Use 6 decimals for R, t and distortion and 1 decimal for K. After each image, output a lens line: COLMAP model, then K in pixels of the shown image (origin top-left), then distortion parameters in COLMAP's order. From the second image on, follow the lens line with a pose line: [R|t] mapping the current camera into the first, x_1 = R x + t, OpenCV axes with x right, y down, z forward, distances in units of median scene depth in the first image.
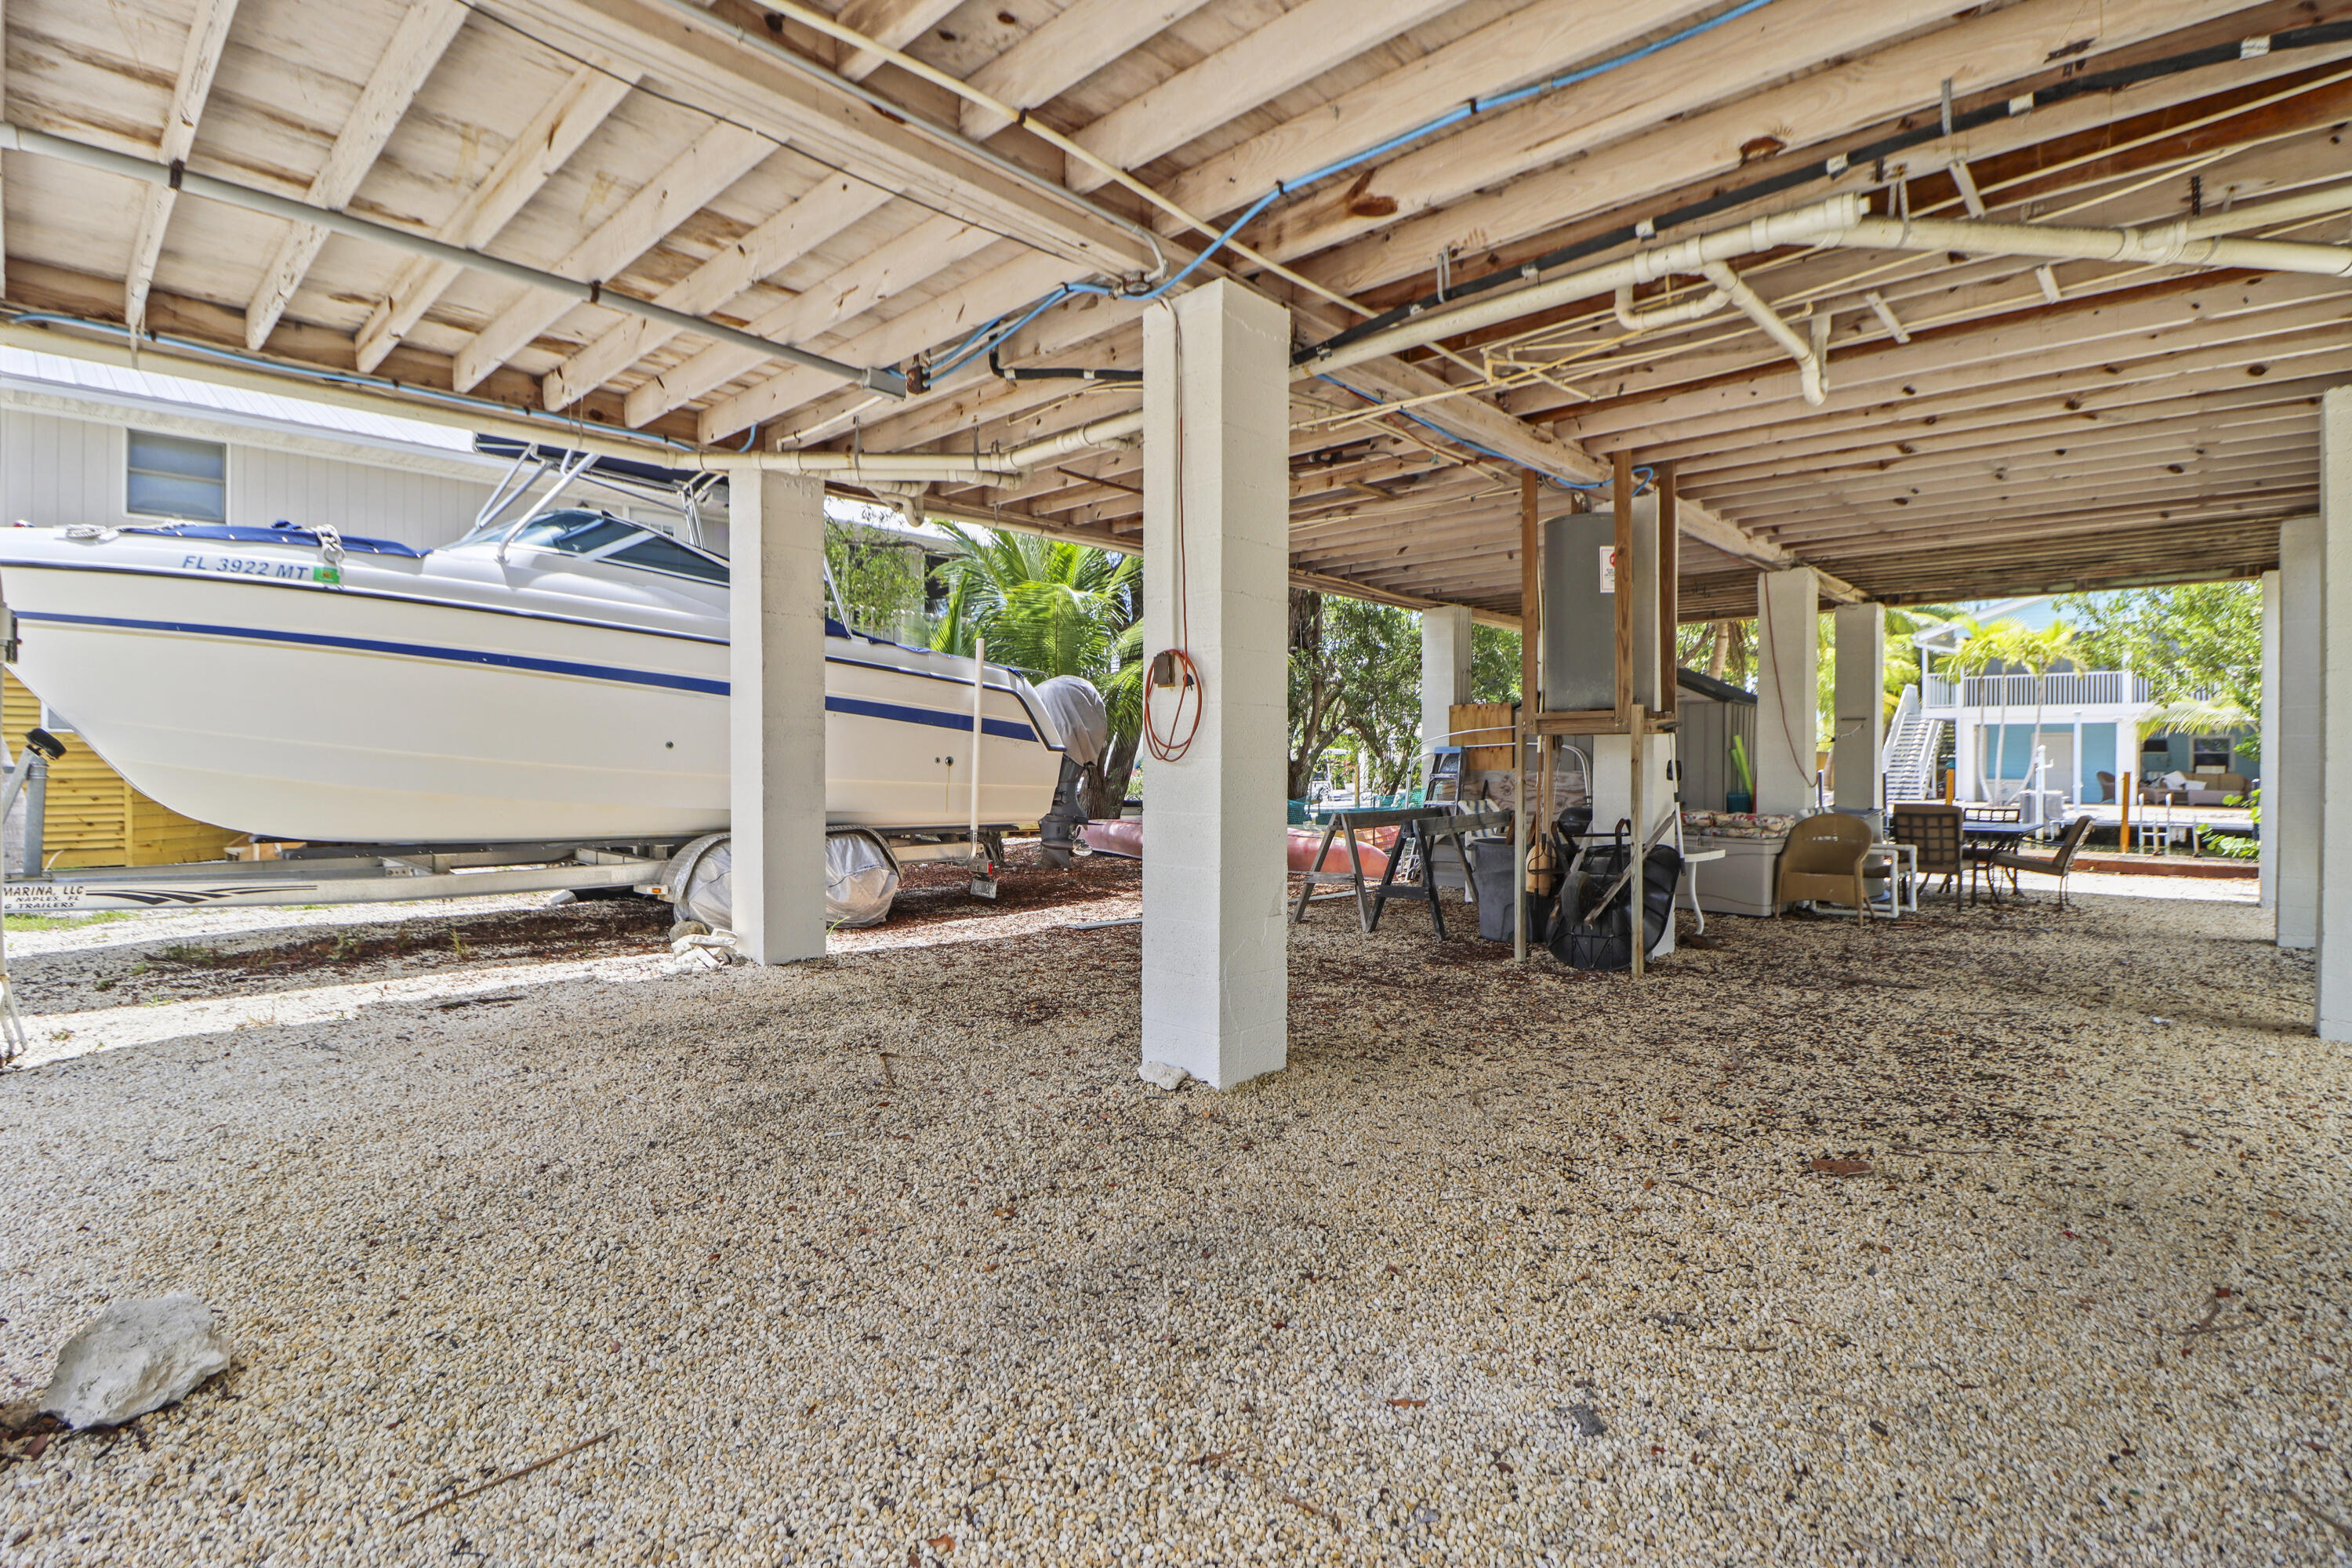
lens RADIAL K [[1099.1, 0, 1188.5], [0, 1099.1, 766.2], [0, 0, 1]] dist [-0.012393, -0.004114]
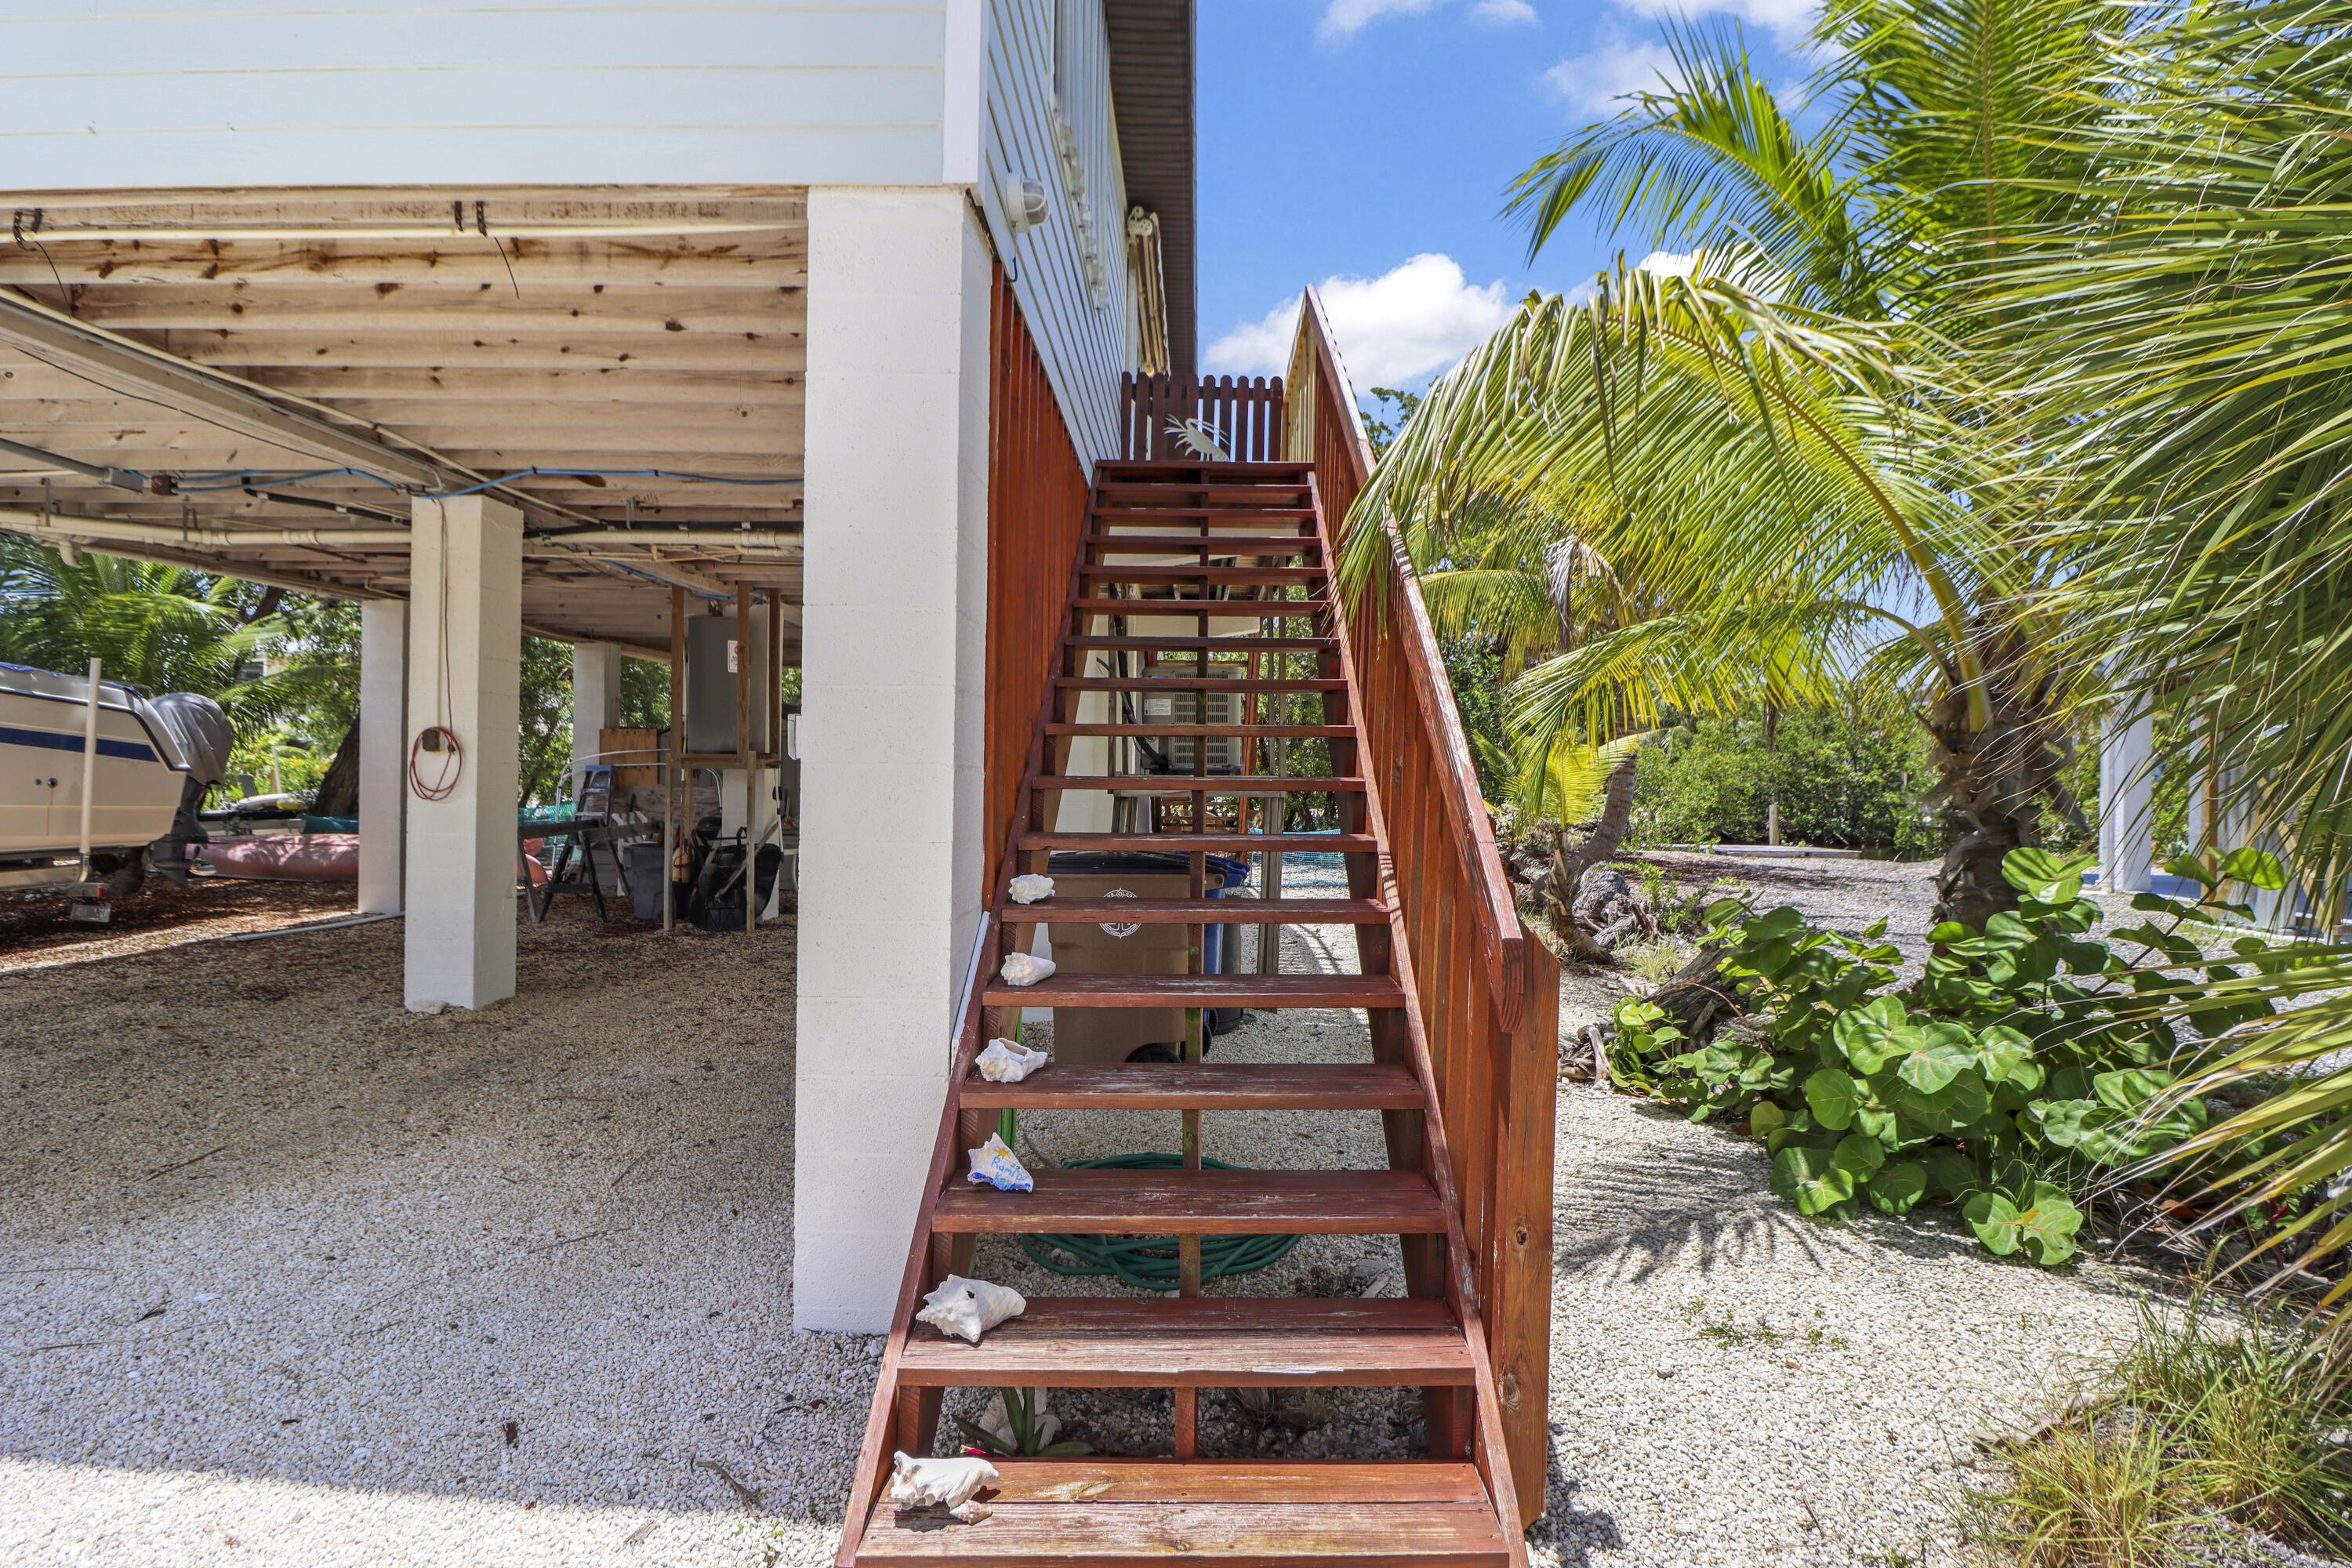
lens RADIAL K [[1099.1, 0, 1182.1], [0, 1099.1, 778.4], [0, 0, 1]] dist [-0.012393, -0.004114]
pose [[0.737212, 0.004034, 0.675650, -0.154829], [-0.011156, 0.999919, 0.006201, -0.031337], [-0.675569, -0.012109, 0.737197, -0.458898]]
